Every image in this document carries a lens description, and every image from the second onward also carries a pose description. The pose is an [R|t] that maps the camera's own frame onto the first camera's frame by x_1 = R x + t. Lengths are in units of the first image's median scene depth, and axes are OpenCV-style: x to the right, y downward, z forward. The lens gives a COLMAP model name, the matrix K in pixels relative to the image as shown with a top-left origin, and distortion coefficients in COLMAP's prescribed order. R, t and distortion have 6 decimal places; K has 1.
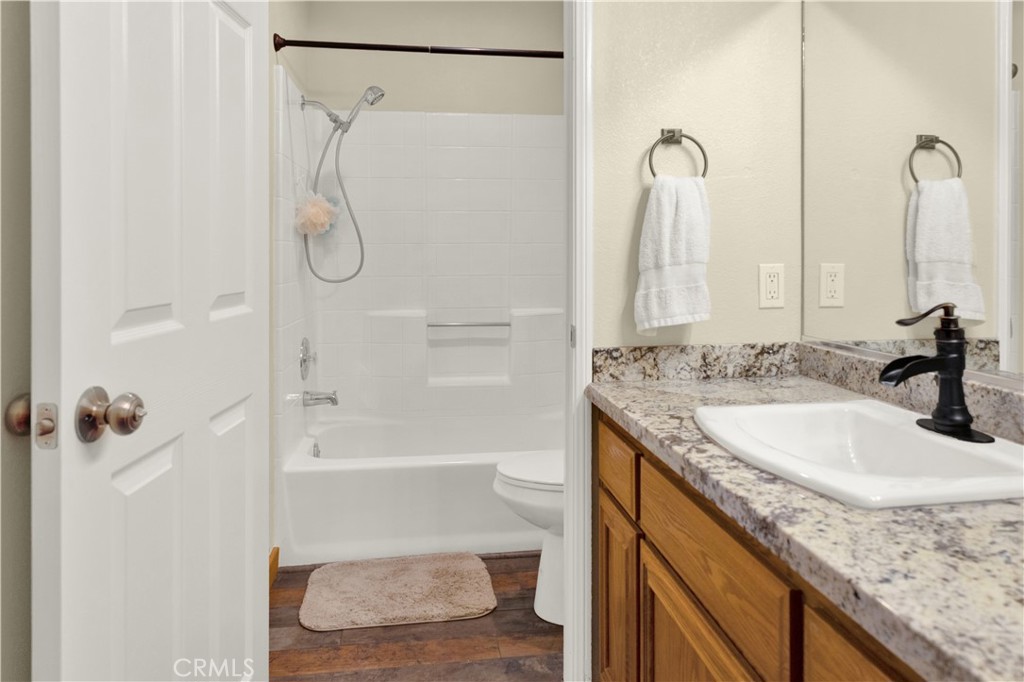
lens RADIAL K [[704.6, 0, 513.8], [0, 704.6, 266.9], [0, 0, 1]] dist [-0.000307, 0.003468]
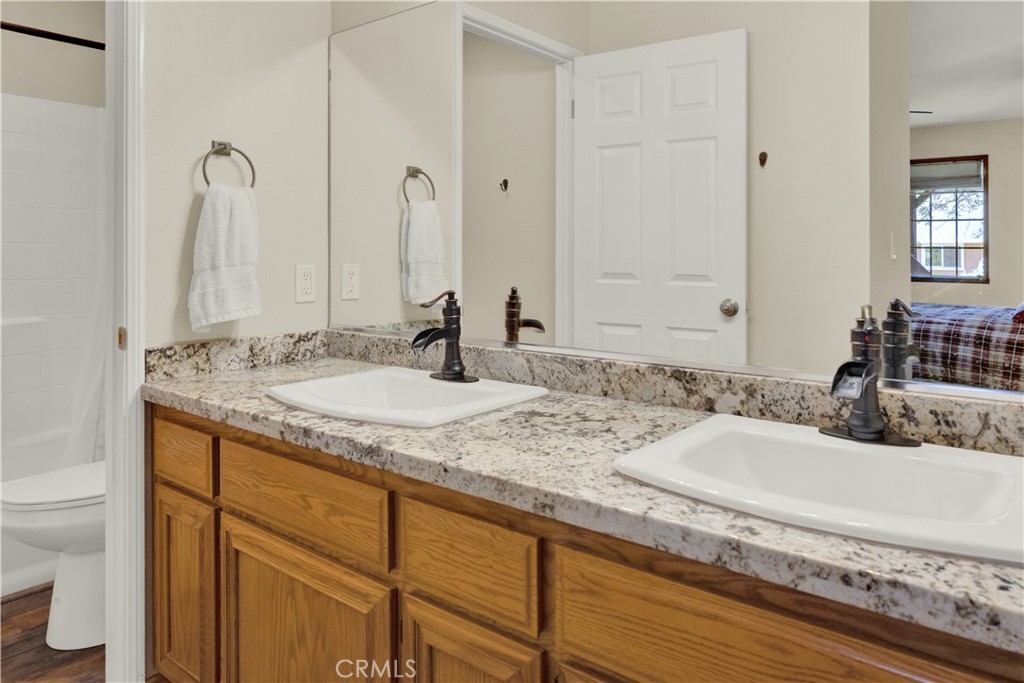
lens RADIAL K [[697.7, 0, 515.5], [0, 697.7, 272.9], [0, 0, 1]] dist [0.000484, 0.001877]
pose [[0.735935, -0.013295, 0.676922, -0.178459], [0.009381, 0.999911, 0.009440, 0.001641], [-0.676987, -0.000597, 0.735995, -0.104746]]
